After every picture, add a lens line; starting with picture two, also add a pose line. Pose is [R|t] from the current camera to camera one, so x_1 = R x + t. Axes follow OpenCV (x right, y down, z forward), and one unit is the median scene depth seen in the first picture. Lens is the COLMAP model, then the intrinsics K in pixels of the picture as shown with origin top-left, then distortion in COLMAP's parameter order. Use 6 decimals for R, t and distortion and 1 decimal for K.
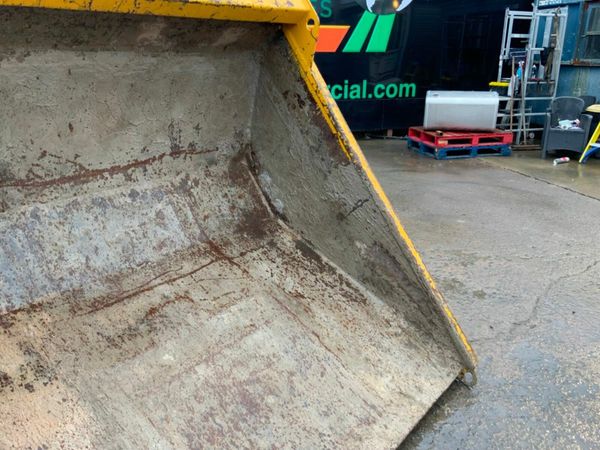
lens RADIAL K [[495.3, 0, 298.7], [0, 495.3, 223.5], [0, 0, 1]] dist [0.105447, -0.201505]
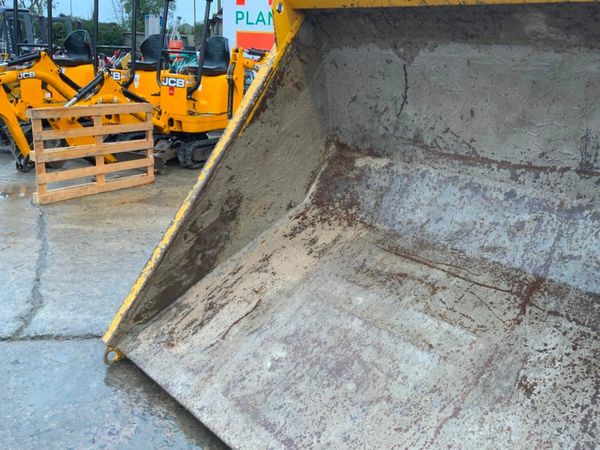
lens RADIAL K [[495.3, 0, 298.7], [0, 495.3, 223.5], [0, 0, 1]] dist [0.105447, -0.201505]
pose [[-0.099979, 0.298818, -0.949058, 0.716539], [-0.372237, 0.873340, 0.314191, -0.178940], [0.922737, 0.384688, 0.023916, 0.687248]]
